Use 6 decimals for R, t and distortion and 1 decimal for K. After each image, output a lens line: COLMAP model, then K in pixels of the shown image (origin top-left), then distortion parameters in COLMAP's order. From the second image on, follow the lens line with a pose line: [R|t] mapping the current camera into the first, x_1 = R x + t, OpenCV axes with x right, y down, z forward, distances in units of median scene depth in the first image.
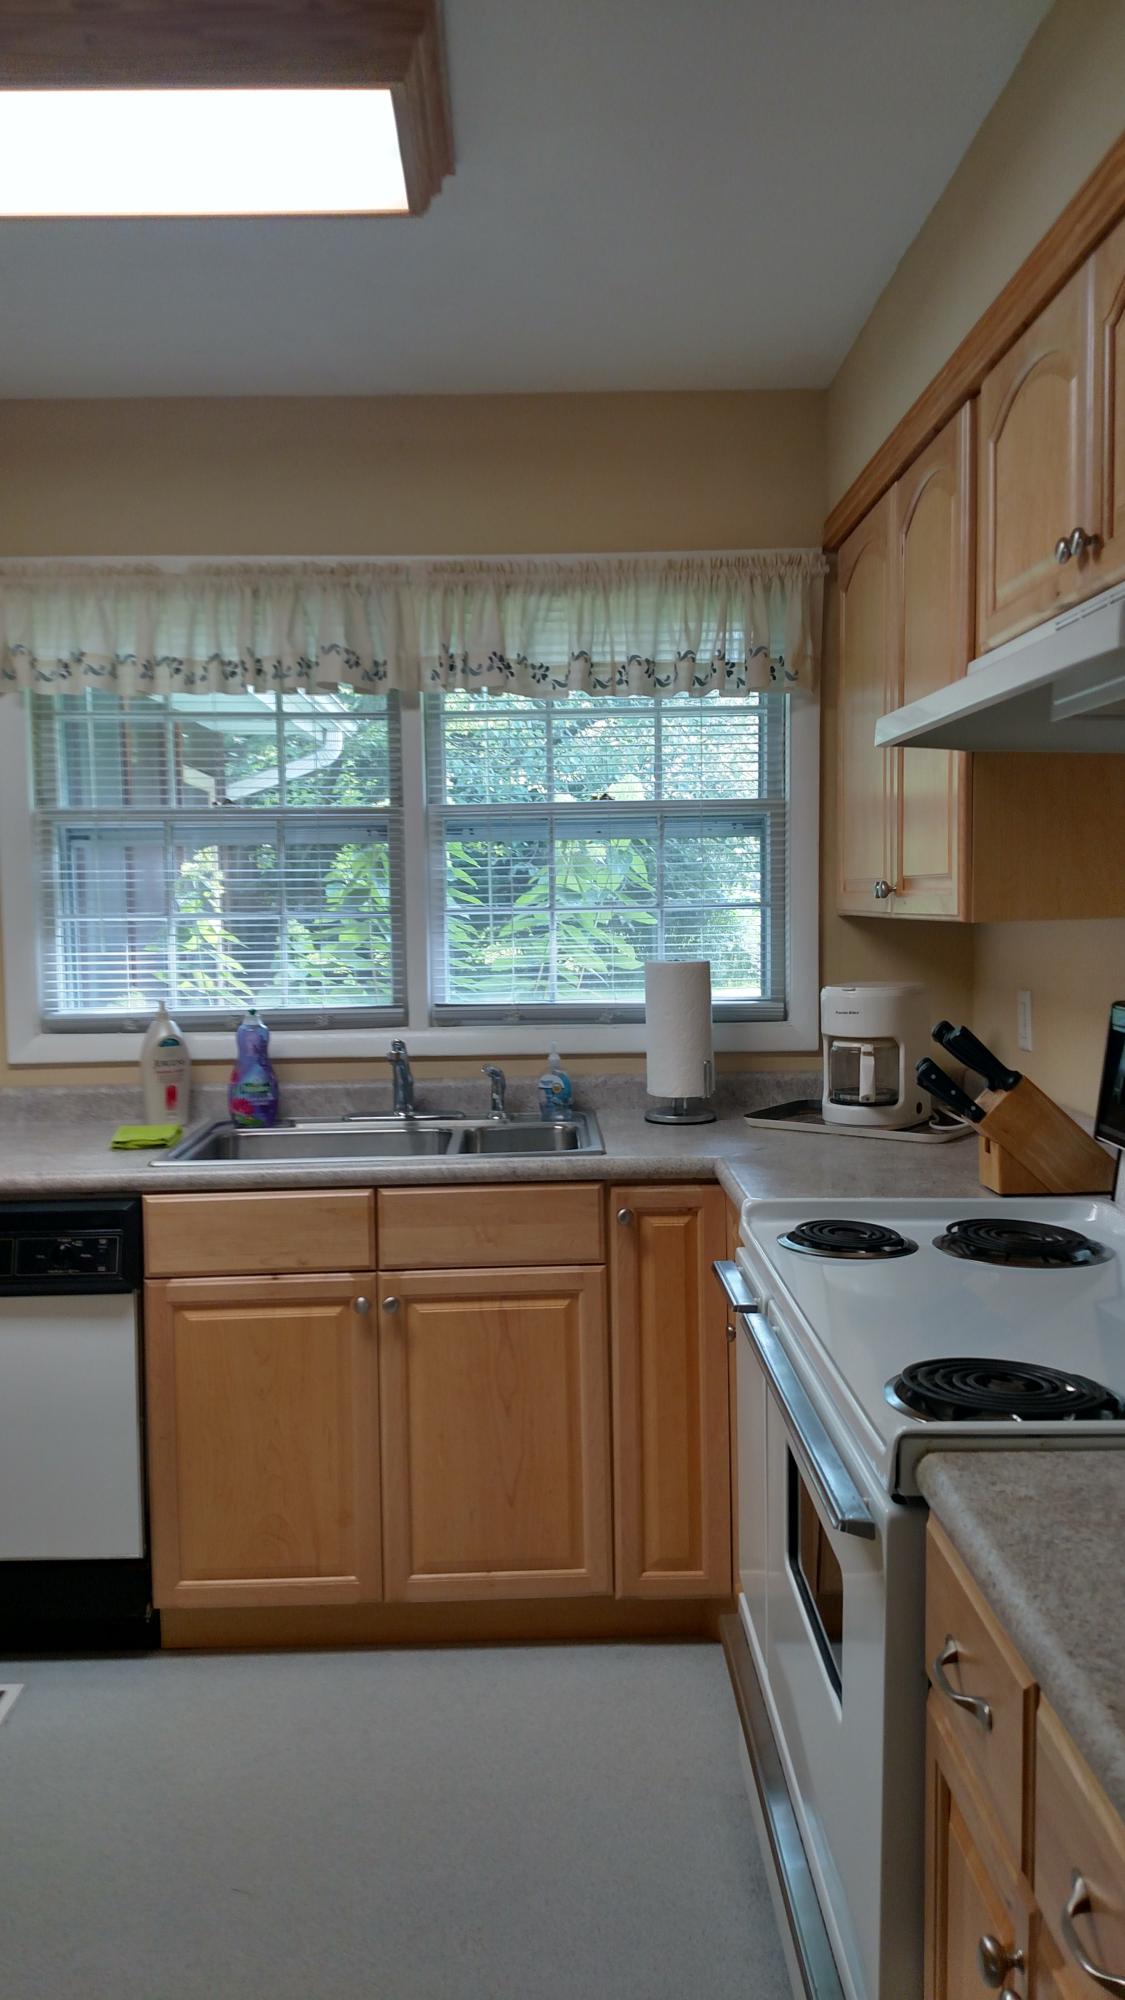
lens RADIAL K [[1463.5, 0, 562.5], [0, 1463.5, 1000.0], [0, 0, 1]] dist [0.281199, -0.352757]
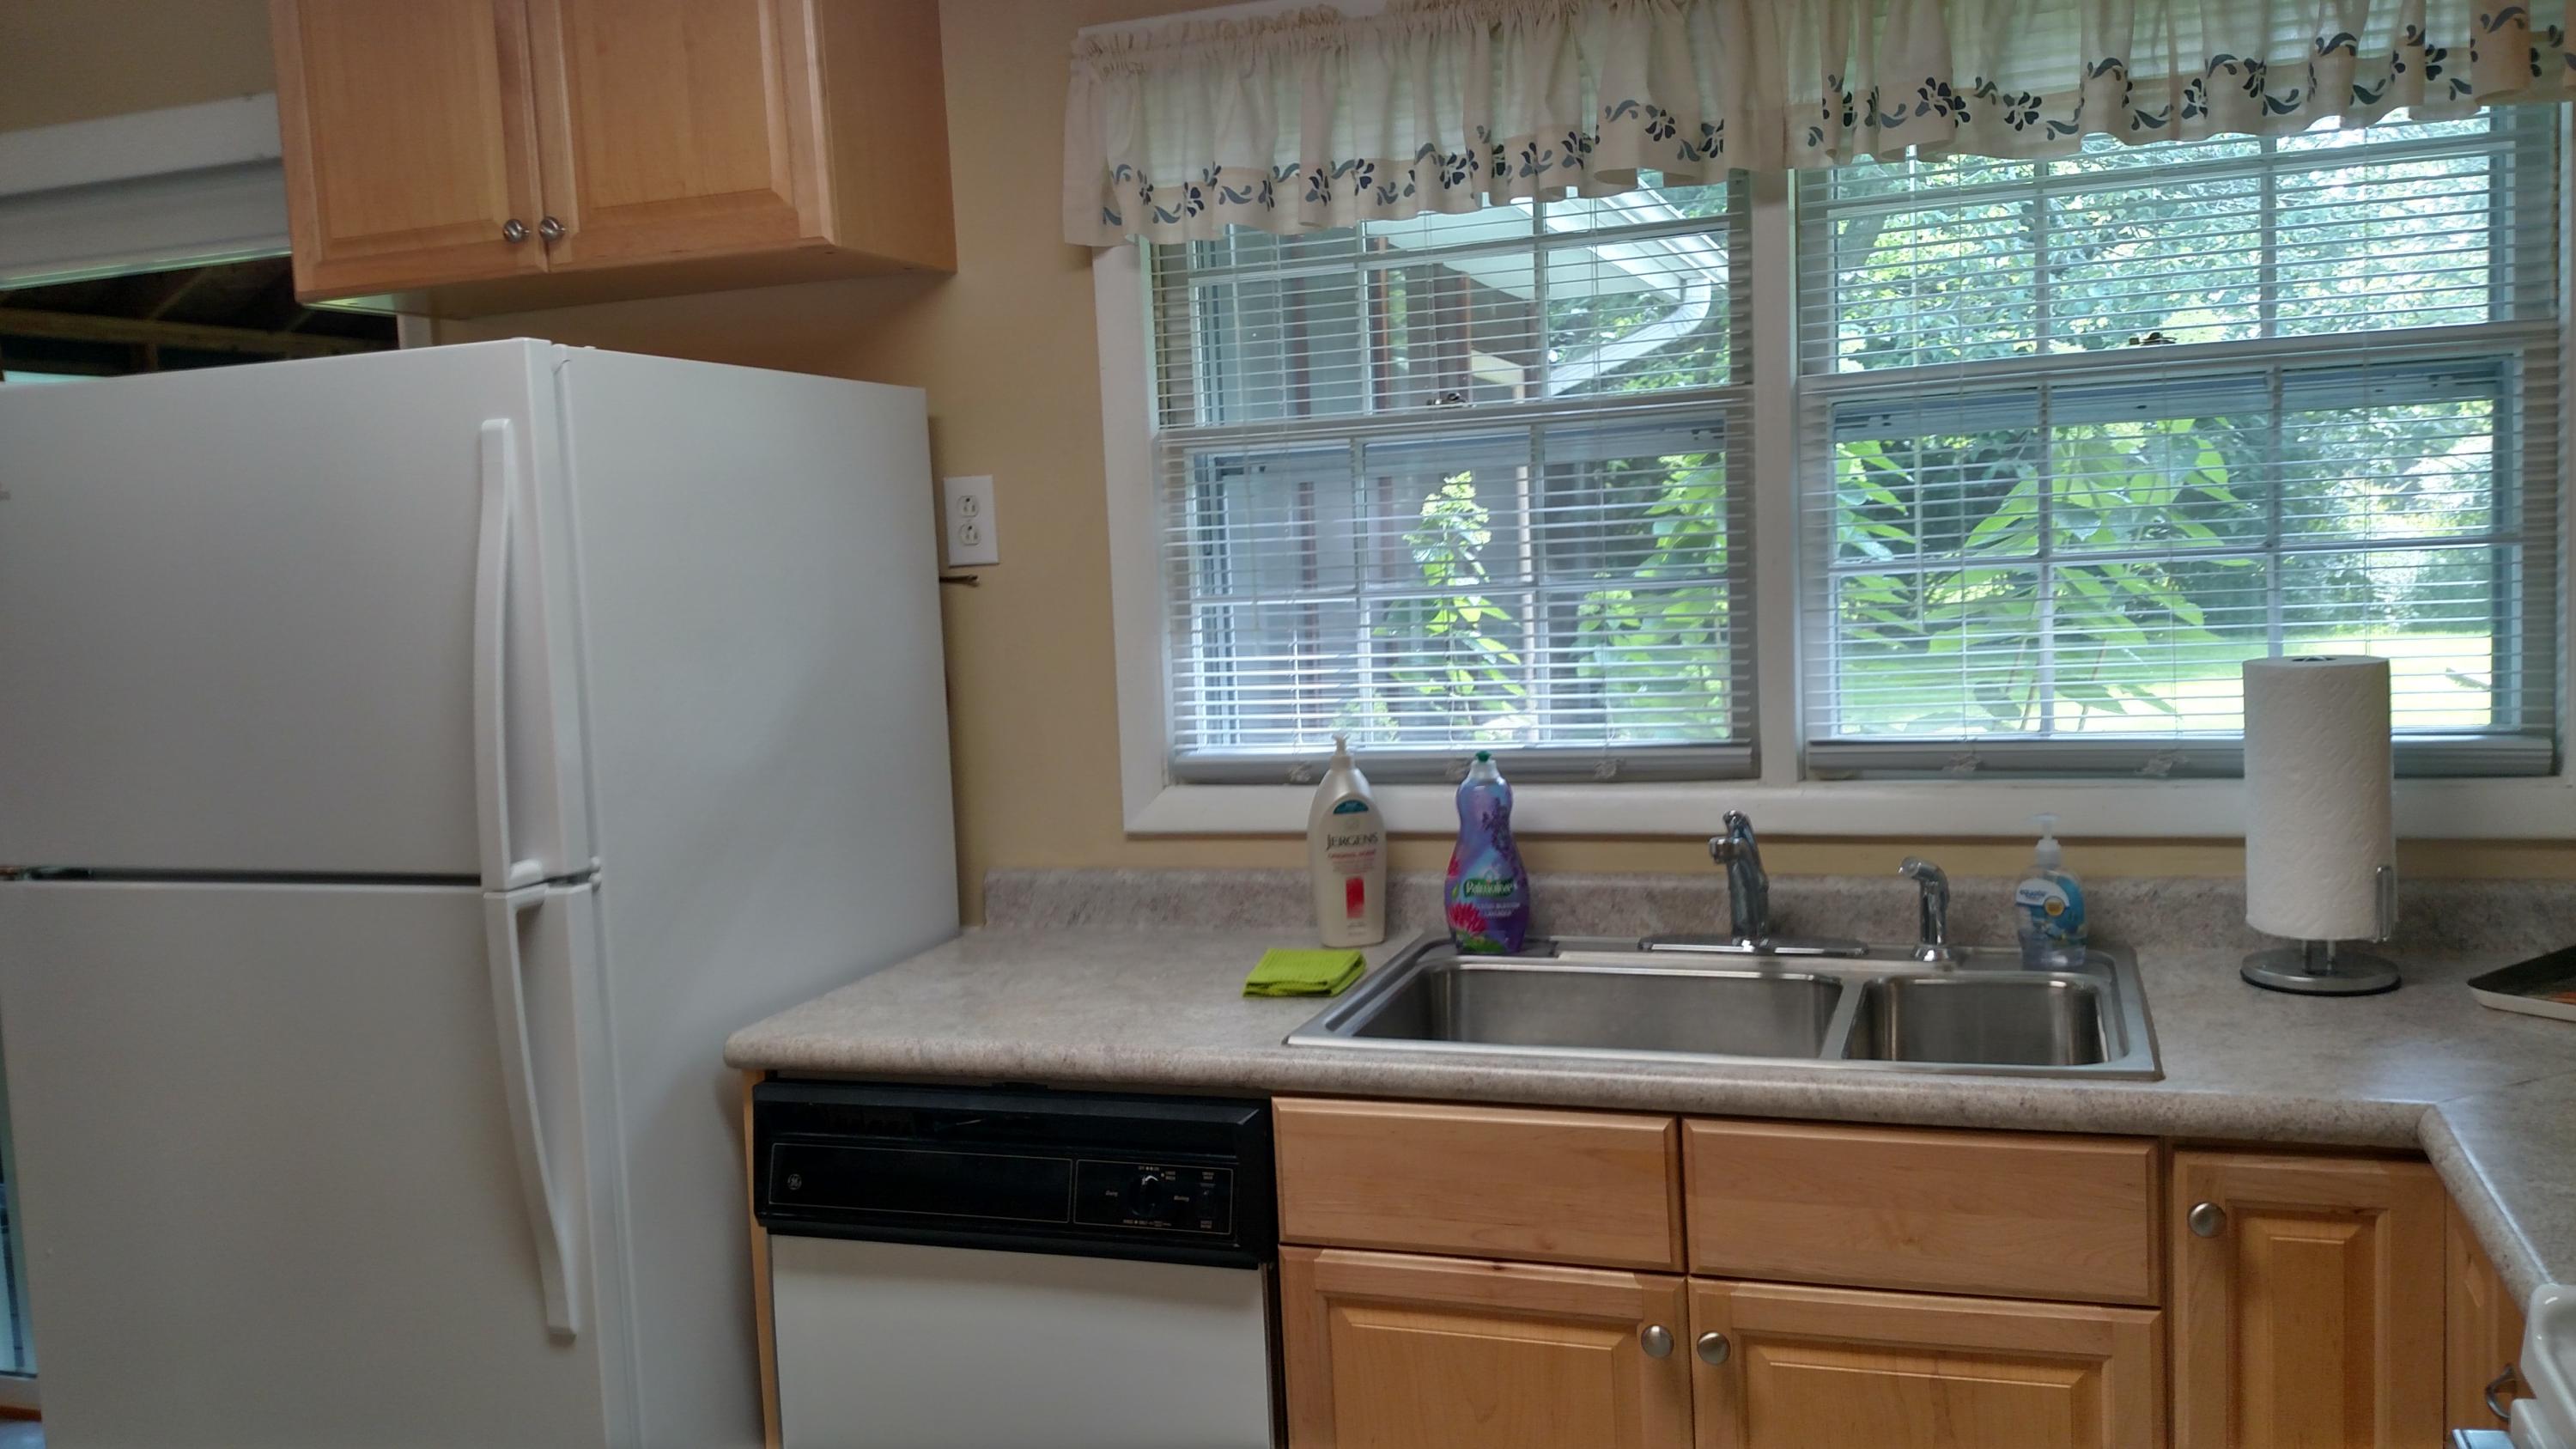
lens RADIAL K [[2008.1, 0, 1288.0], [0, 2008.1, 724.5], [0, 0, 1]] dist [0.211126, -0.455324]
pose [[0.935620, 0.002330, -0.353002, -0.001102], [0.008127, 0.999571, 0.028138, -0.027013], [0.352916, -0.029195, 0.935200, 0.226697]]
